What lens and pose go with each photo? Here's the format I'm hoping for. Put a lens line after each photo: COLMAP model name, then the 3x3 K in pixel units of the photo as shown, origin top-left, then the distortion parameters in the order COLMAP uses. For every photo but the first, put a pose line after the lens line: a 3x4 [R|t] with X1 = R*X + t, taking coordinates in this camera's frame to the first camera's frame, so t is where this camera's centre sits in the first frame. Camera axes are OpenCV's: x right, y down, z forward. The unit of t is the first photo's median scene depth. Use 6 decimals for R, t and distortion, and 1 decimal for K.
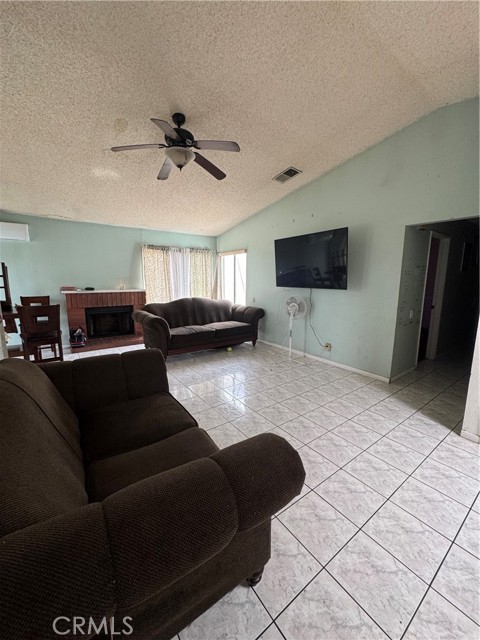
lens RADIAL K [[254.9, 0, 240.2], [0, 254.9, 319.6], [0, 0, 1]] dist [0.000131, 0.000056]
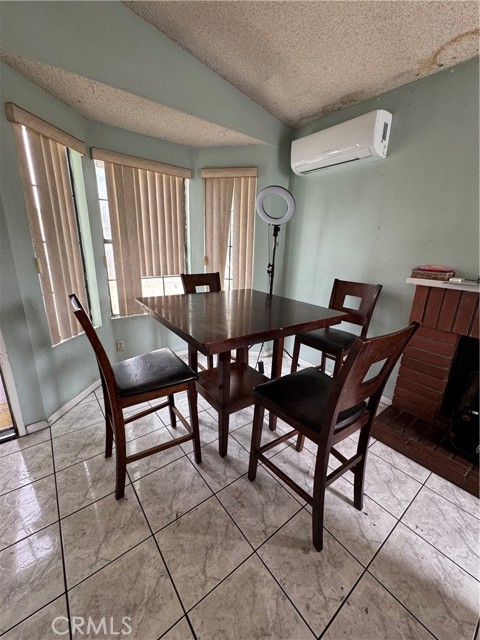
lens RADIAL K [[254.9, 0, 240.6], [0, 254.9, 318.5], [0, 0, 1]] dist [0.000131, 0.000056]
pose [[0.034348, 0.282897, -0.958535, -0.315518], [-0.191446, 0.943202, 0.271512, -0.107311], [0.980902, 0.174182, 0.086556, 0.711794]]
